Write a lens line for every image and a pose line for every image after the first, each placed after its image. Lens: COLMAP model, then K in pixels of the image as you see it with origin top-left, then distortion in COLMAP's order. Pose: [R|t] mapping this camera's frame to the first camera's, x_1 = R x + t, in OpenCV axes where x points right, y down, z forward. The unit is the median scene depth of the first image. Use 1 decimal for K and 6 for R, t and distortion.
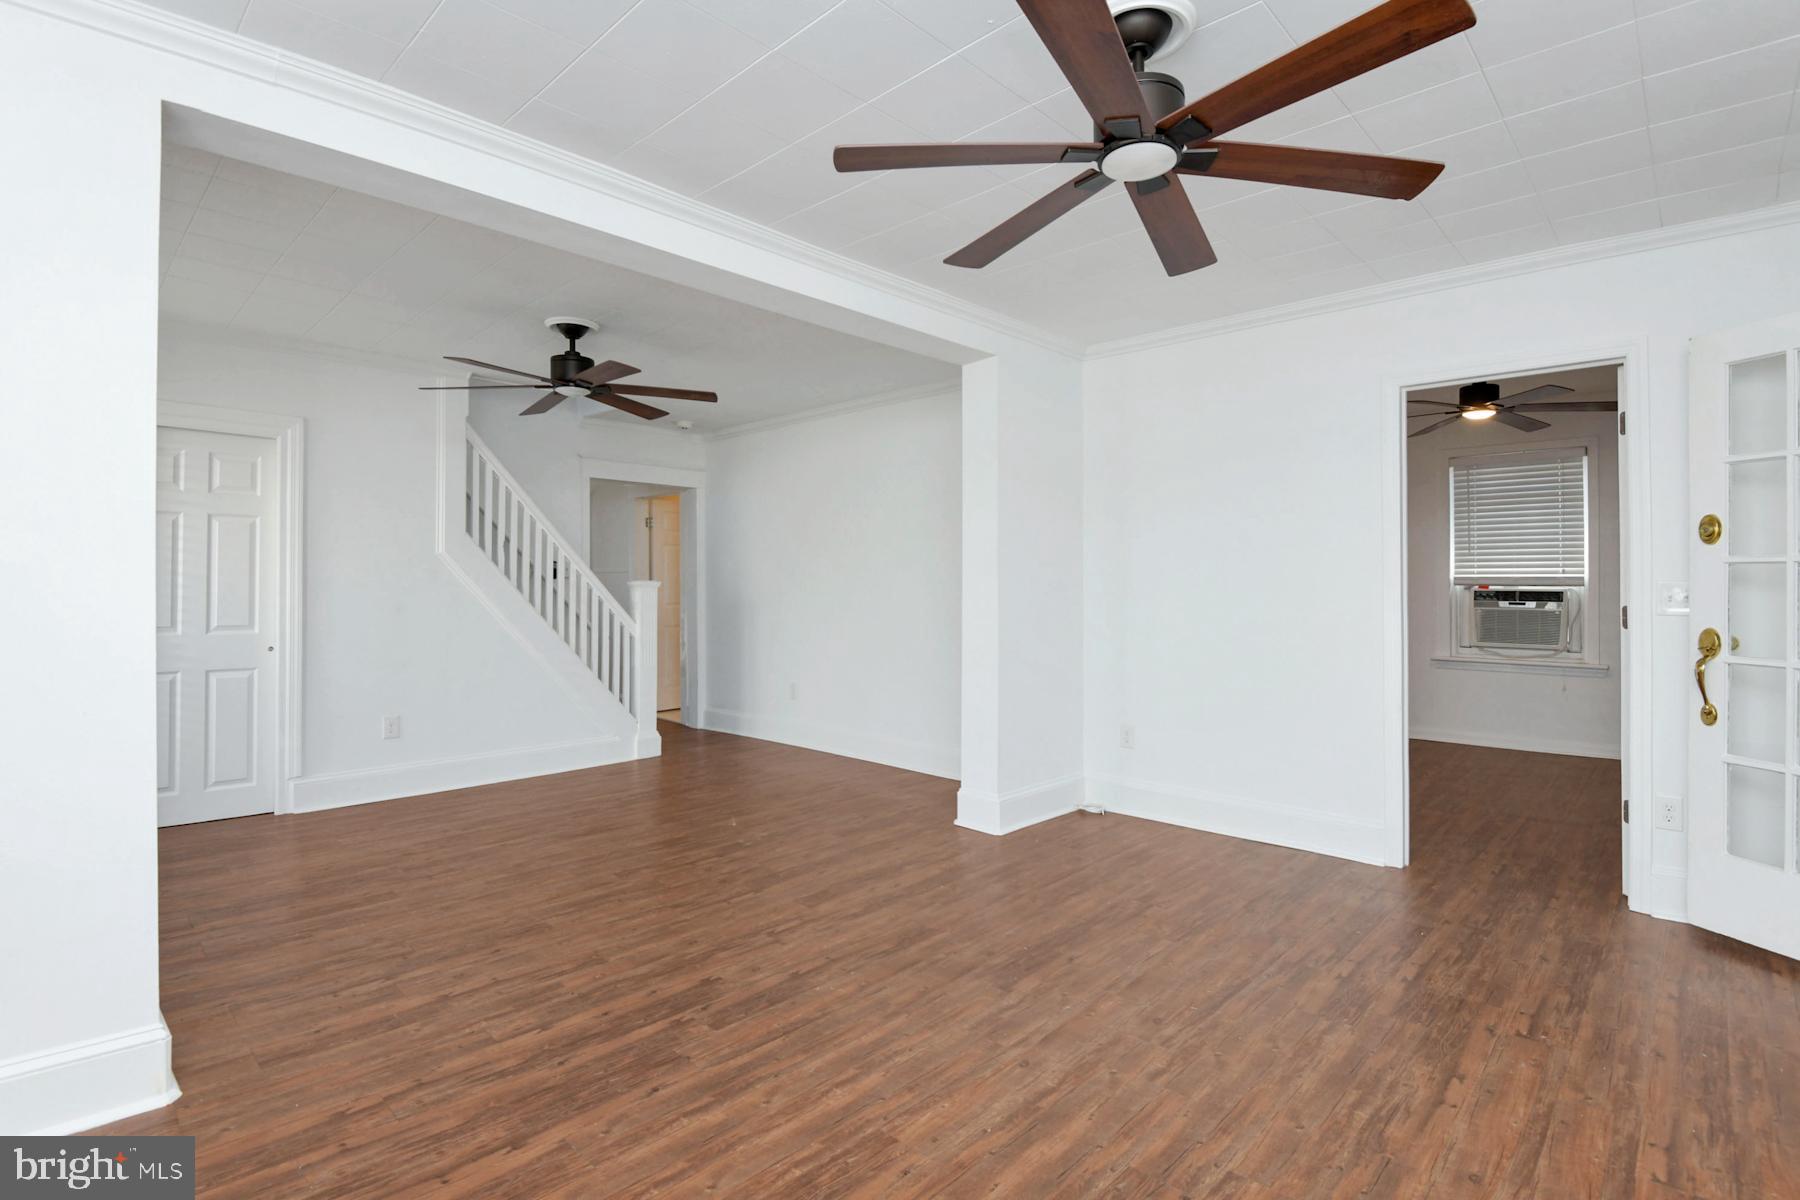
lens RADIAL K [[872.4, 0, 895.0], [0, 872.4, 586.0], [0, 0, 1]] dist [-0.017814, -0.005802]
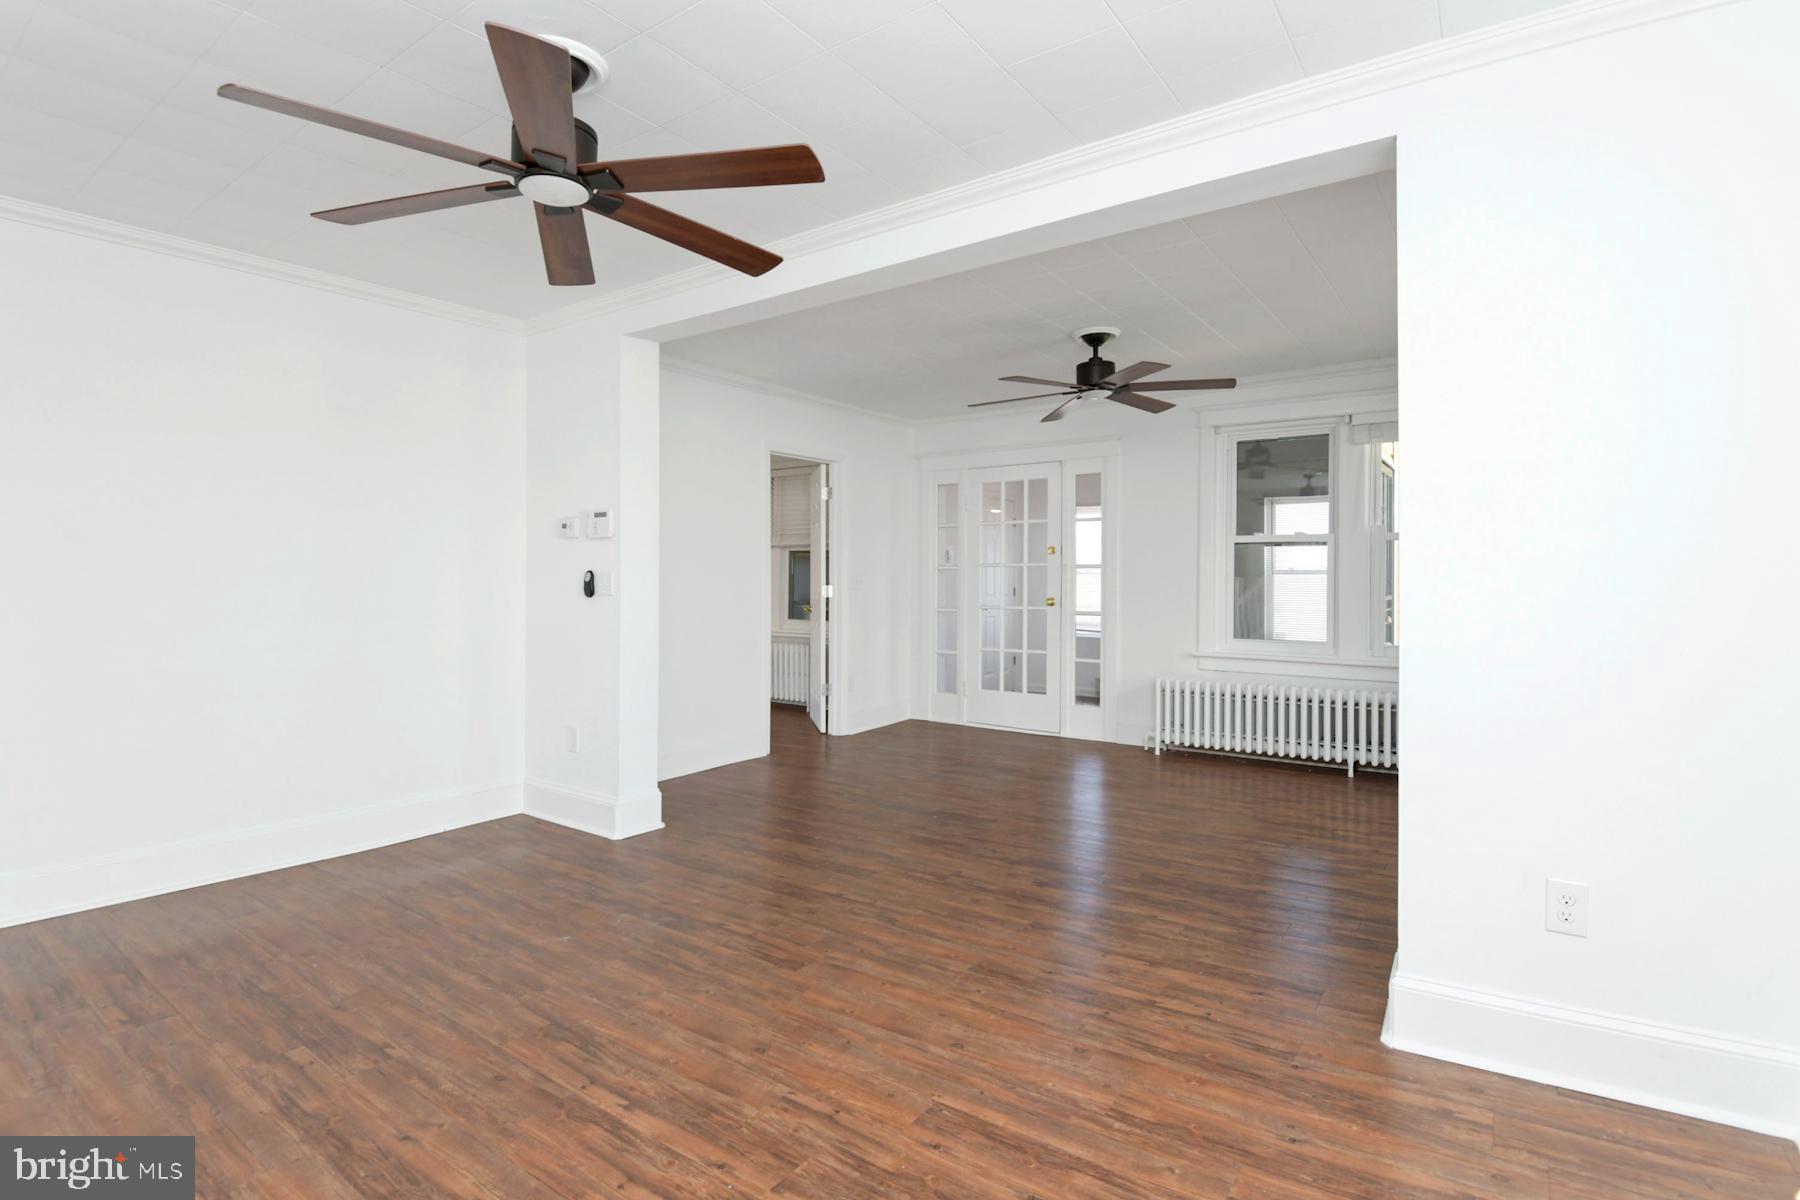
lens RADIAL K [[872.4, 0, 891.9], [0, 872.4, 591.2], [0, 0, 1]] dist [-0.017814, -0.005802]
pose [[-0.150851, -0.012821, 0.988473, -1.335765], [0.003760, 0.999901, 0.013543, -0.000074], [-0.988549, 0.005759, -0.150787, 1.294662]]
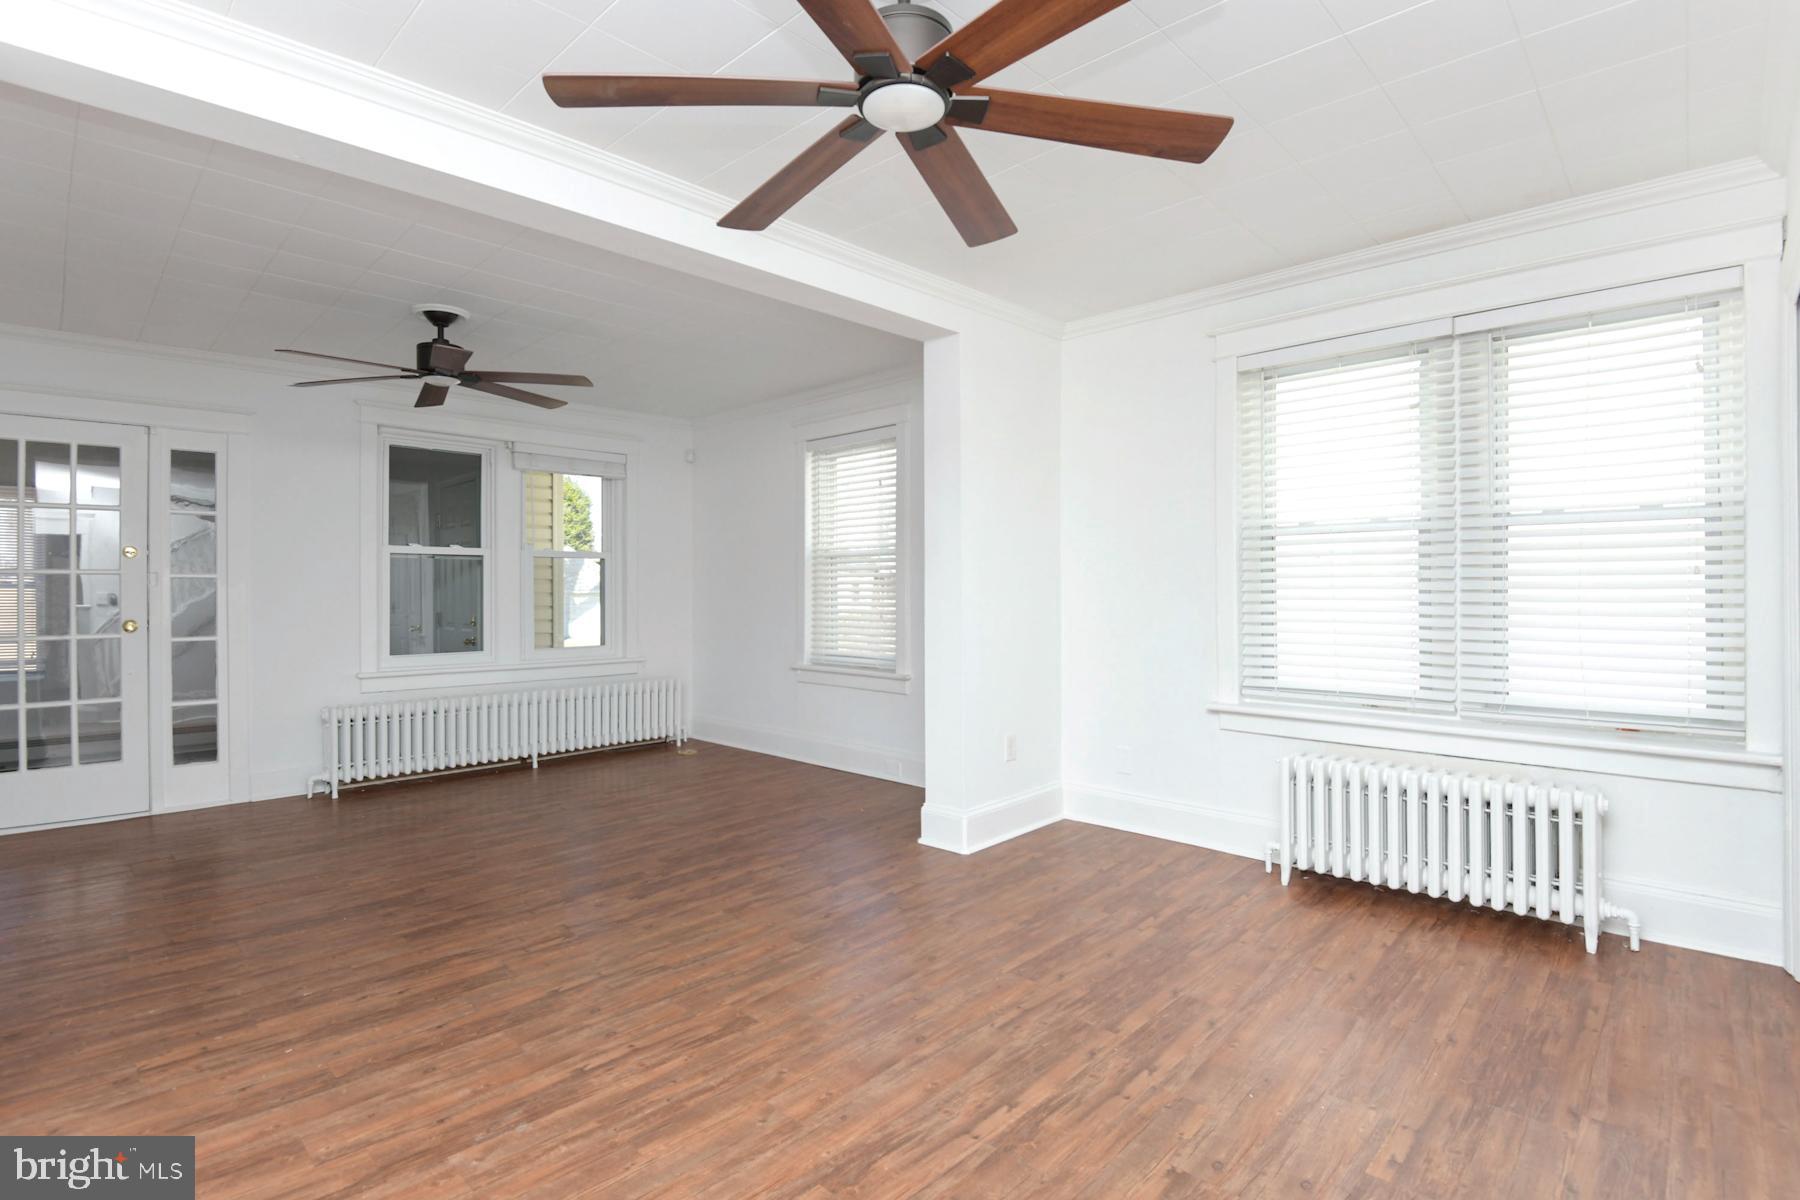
lens RADIAL K [[872.4, 0, 895.3], [0, 872.4, 589.1], [0, 0, 1]] dist [-0.017814, -0.005802]
pose [[-0.999944, 0.009640, -0.004305, -0.540888], [0.009638, 0.999953, 0.000424, 0.005284], [0.004309, 0.000383, -0.999991, 2.088527]]
